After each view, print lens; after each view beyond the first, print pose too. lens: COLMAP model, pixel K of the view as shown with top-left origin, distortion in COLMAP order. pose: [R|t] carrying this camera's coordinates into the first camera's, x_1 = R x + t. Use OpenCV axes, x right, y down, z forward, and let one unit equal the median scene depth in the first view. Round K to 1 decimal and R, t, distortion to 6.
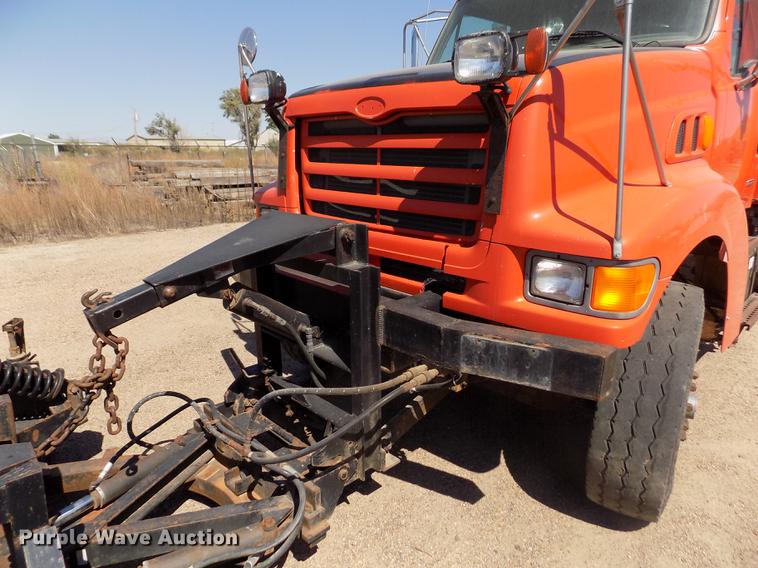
lens RADIAL K [[511.8, 0, 379.0], [0, 511.8, 284.0], [0, 0, 1]] dist [-0.071497, 0.066729]
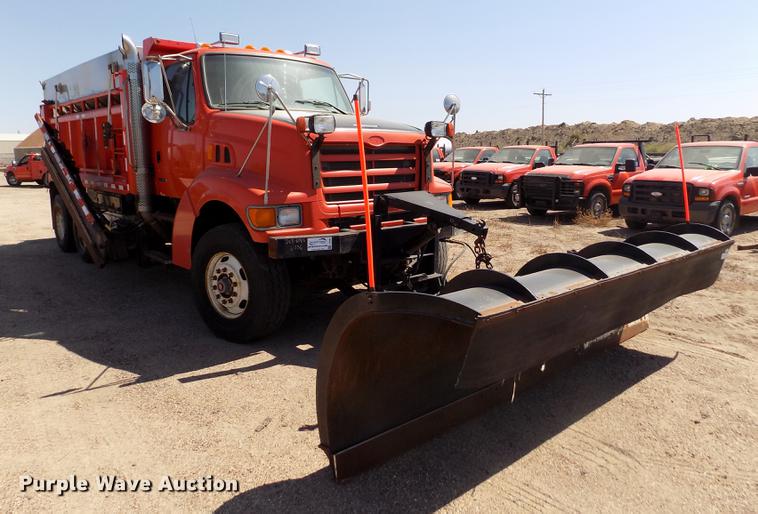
lens RADIAL K [[553.4, 0, 380.7], [0, 553.4, 246.1], [0, 0, 1]] dist [-0.053879, 0.000563]
pose [[0.030610, -0.171858, 0.984646, -2.432376], [0.266276, 0.950910, 0.157692, -0.309875], [-0.963411, 0.257360, 0.074869, 0.983079]]
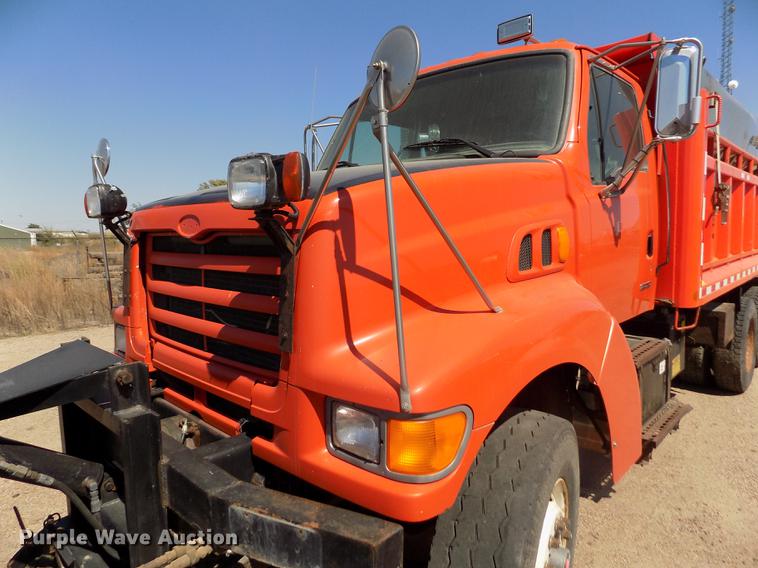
lens RADIAL K [[511.8, 0, 379.0], [0, 511.8, 284.0], [0, 0, 1]] dist [-0.071497, 0.066729]
pose [[0.999257, -0.015367, 0.035332, 0.309478], [0.020870, 0.986716, -0.161106, -0.095282], [-0.032387, 0.161724, 0.986304, 0.109235]]
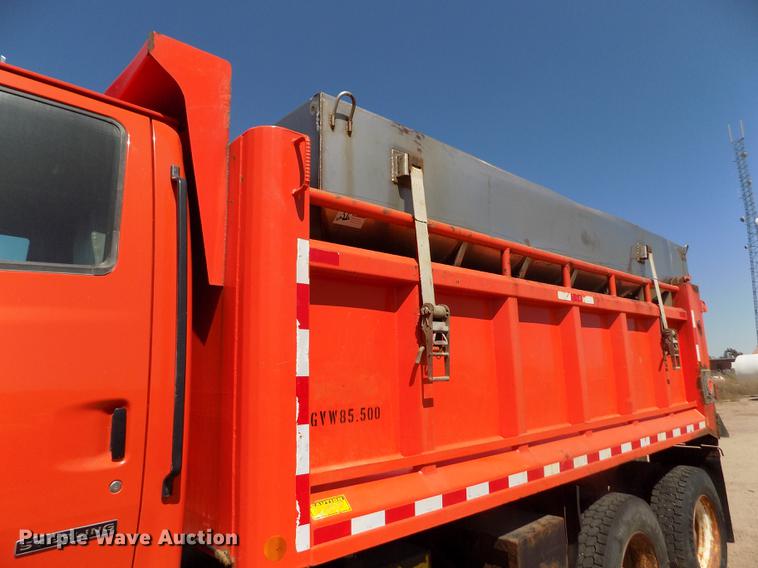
lens RADIAL K [[511.8, 0, 379.0], [0, 511.8, 284.0], [0, 0, 1]] dist [-0.071497, 0.066729]
pose [[0.998855, -0.028189, -0.038645, 1.554647], [0.008934, 0.903625, -0.428231, -0.325186], [0.046992, 0.427395, 0.902843, 0.872420]]
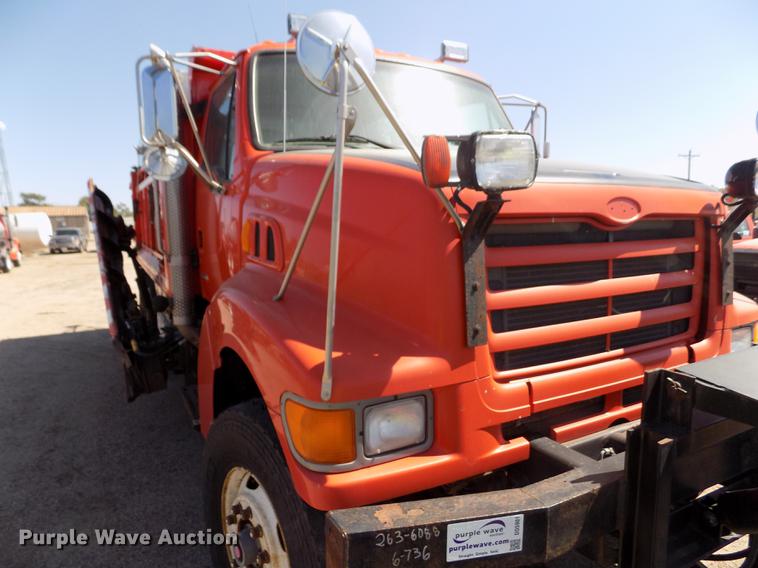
lens RADIAL K [[511.8, 0, 379.0], [0, 511.8, 284.0], [0, 0, 1]] dist [-0.071497, 0.066729]
pose [[0.268712, -0.127606, 0.954731, -0.958246], [0.268402, 0.961847, 0.053015, -0.405708], [-0.925070, 0.242006, 0.292709, 1.225938]]
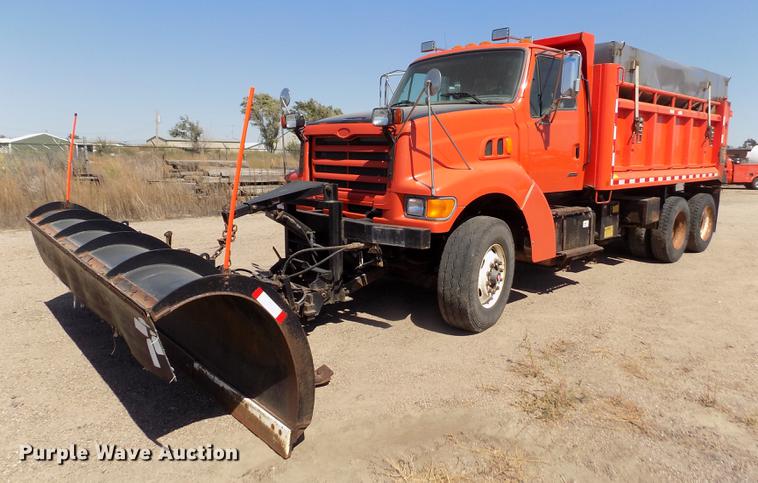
lens RADIAL K [[540.1, 0, 379.0], [0, 540.1, 241.5], [0, 0, 1]] dist [-0.036435, 0.005444]
pose [[0.999094, 0.021326, -0.036817, 0.236738], [-0.024867, 0.994820, -0.098560, 0.344733], [0.034525, 0.099386, 0.994450, -1.274854]]
